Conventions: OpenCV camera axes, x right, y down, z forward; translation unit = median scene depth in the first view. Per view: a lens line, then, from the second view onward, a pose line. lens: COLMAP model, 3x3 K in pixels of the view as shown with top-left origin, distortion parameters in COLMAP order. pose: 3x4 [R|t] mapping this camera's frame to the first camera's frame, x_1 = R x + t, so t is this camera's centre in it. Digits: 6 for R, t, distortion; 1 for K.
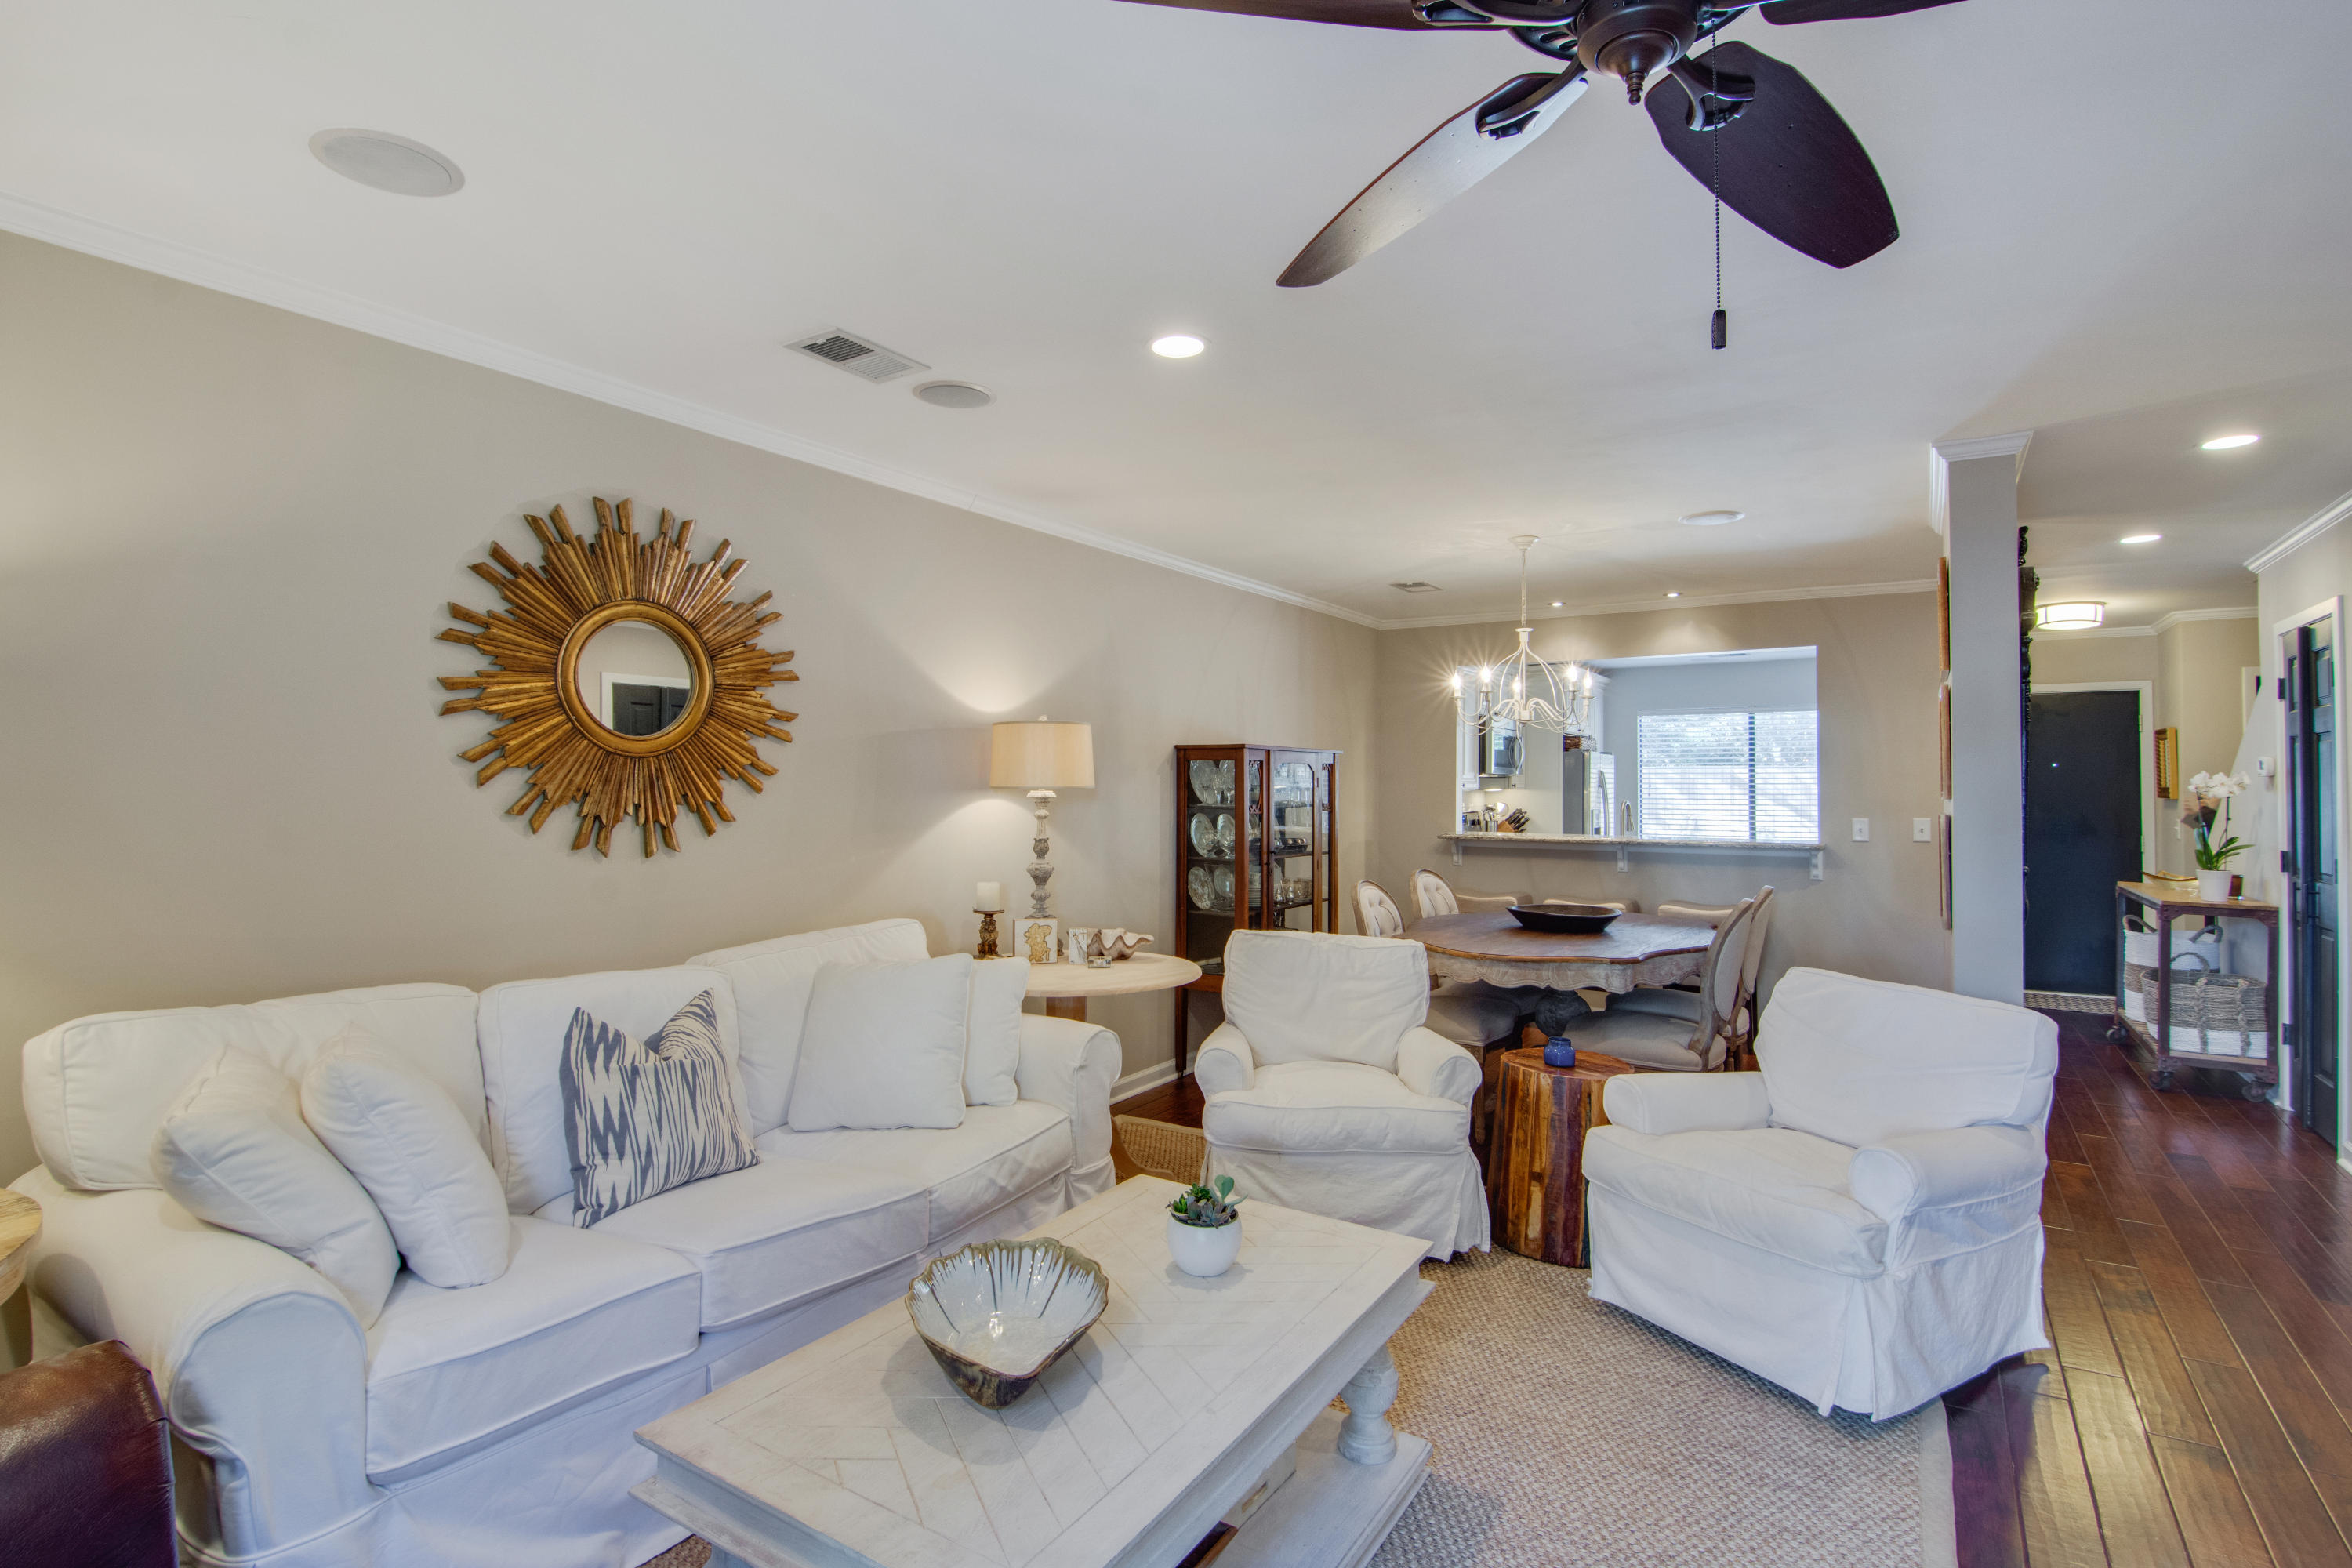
lens RADIAL K [[1145.2, 0, 1109.1], [0, 1145.2, 804.3], [0, 0, 1]] dist [-0.005086, -0.004618]
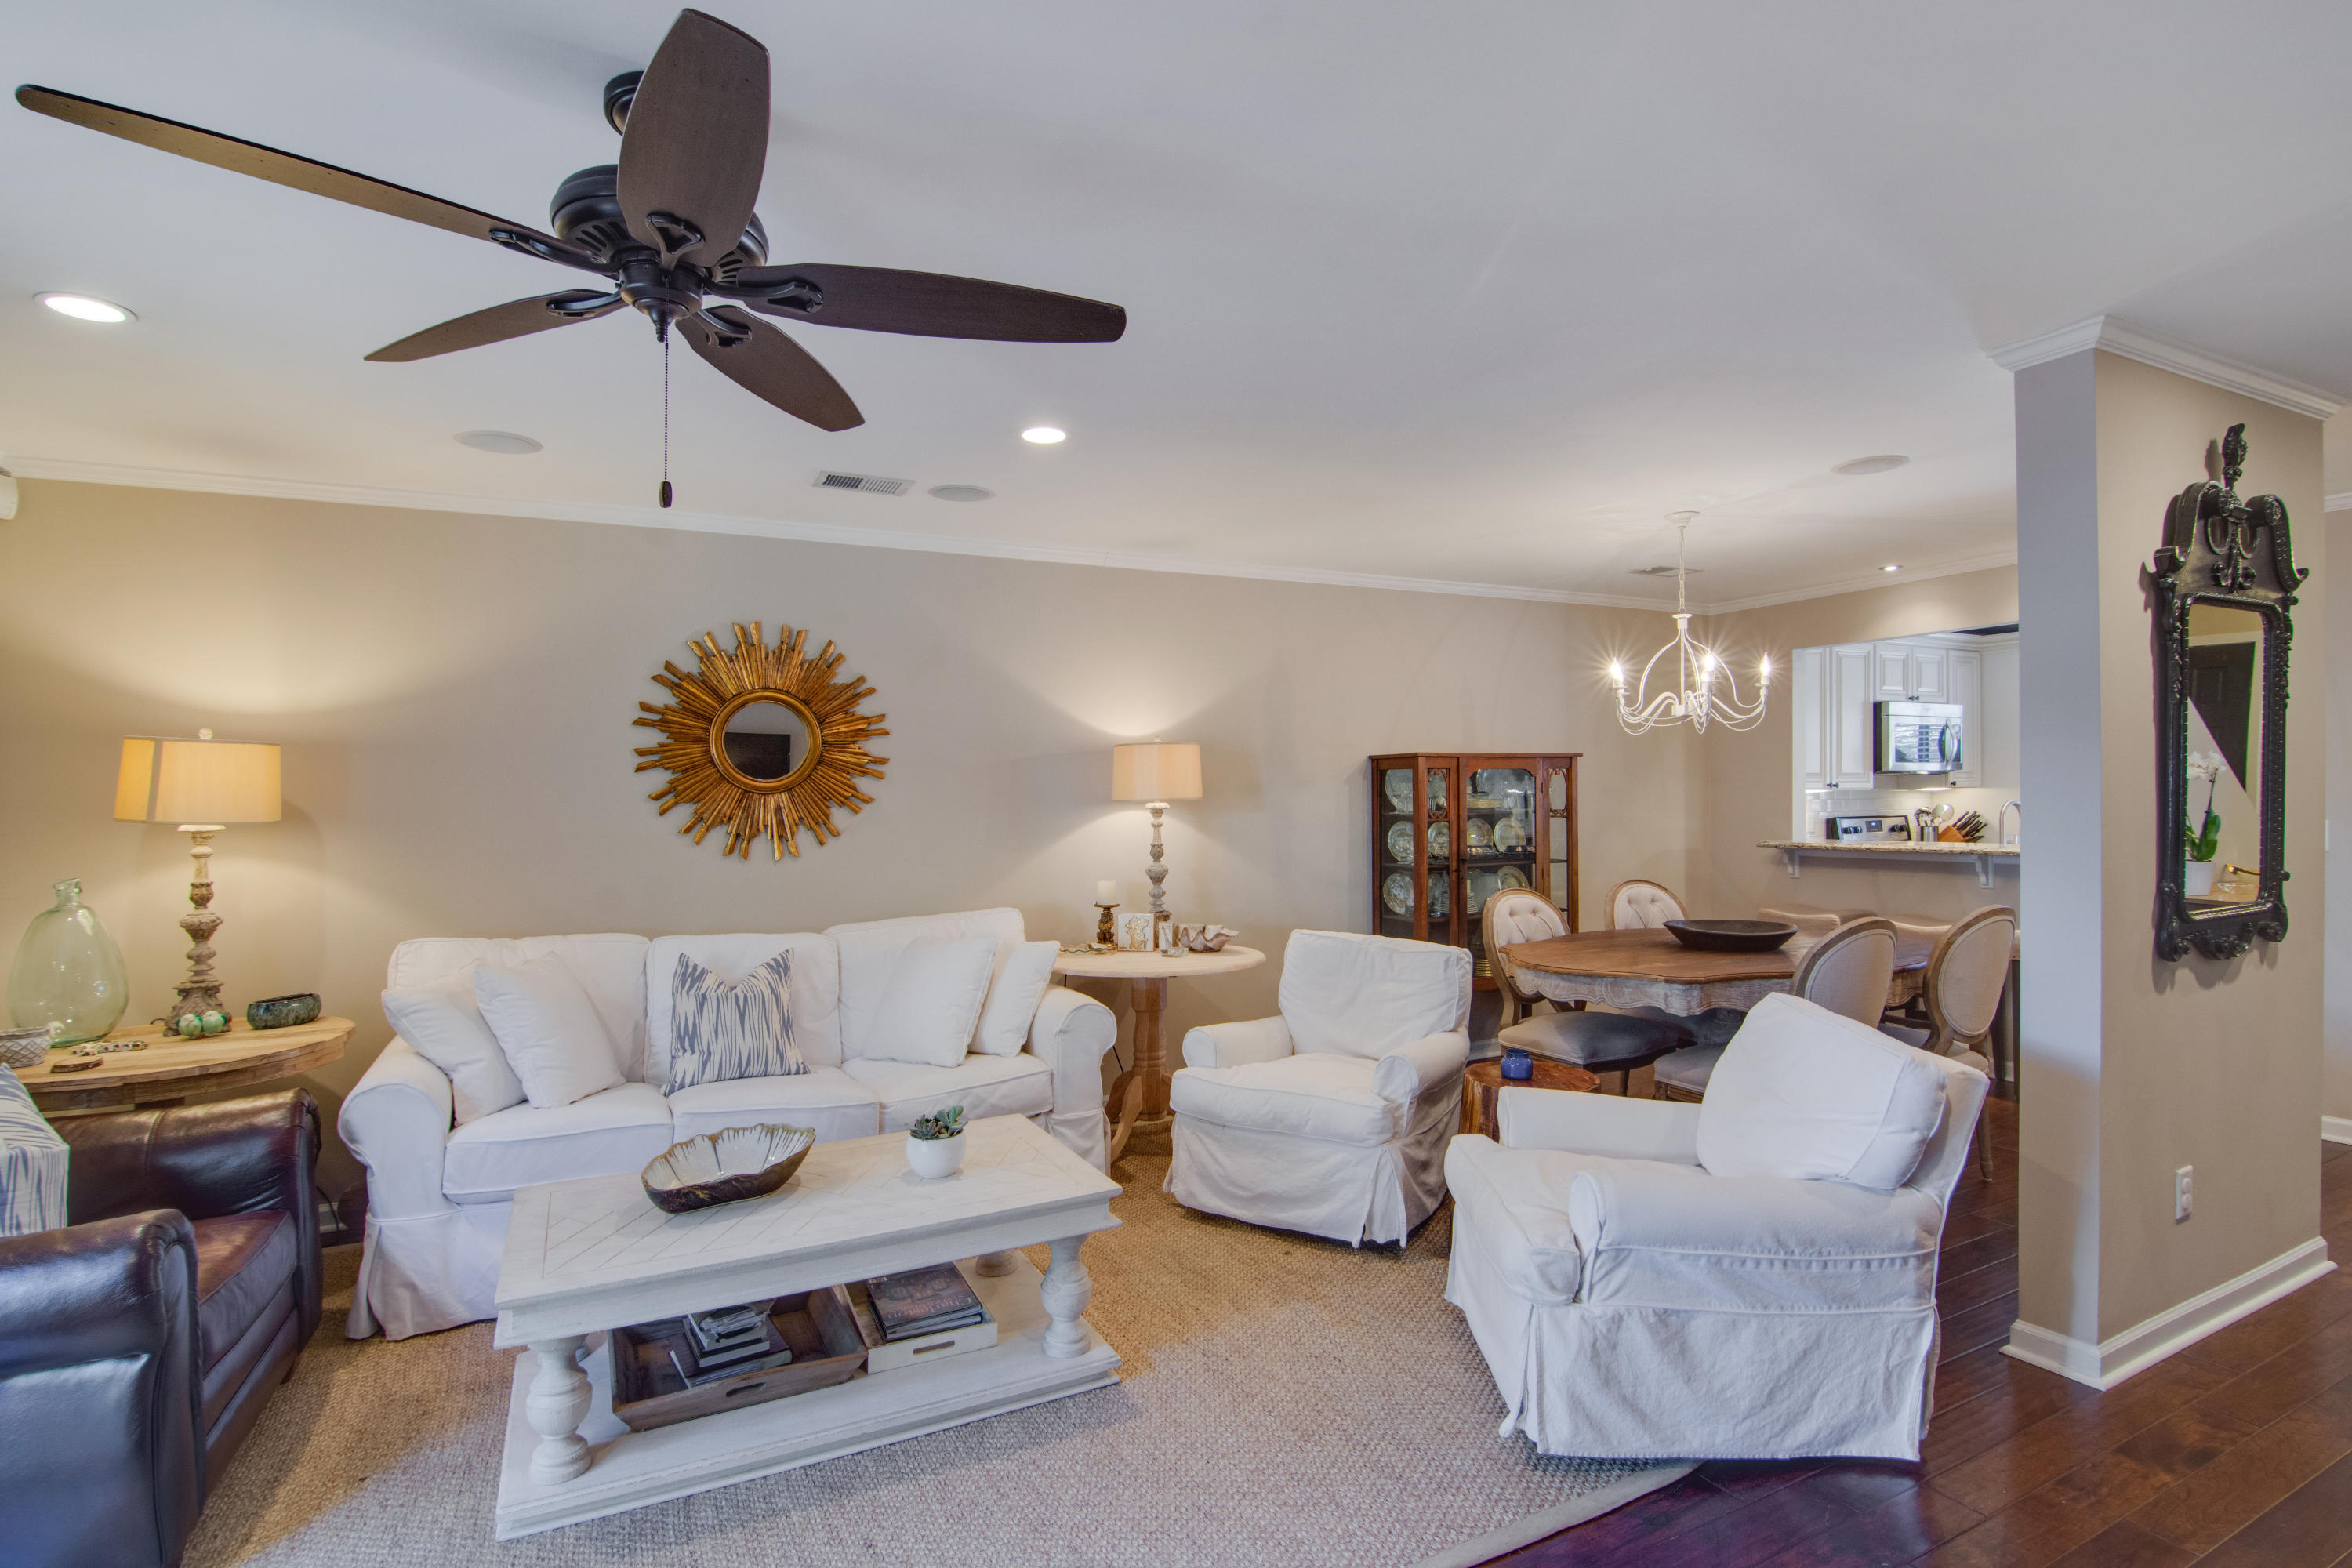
lens RADIAL K [[1093.2, 0, 1153.5], [0, 1093.2, 820.2], [0, 0, 1]] dist [-0.007091, -0.003364]
pose [[0.859238, -0.015187, -0.511351, 0.700876], [0.017050, 0.999854, -0.001046, 0.003656], [0.511292, -0.007820, 0.859371, 0.040868]]
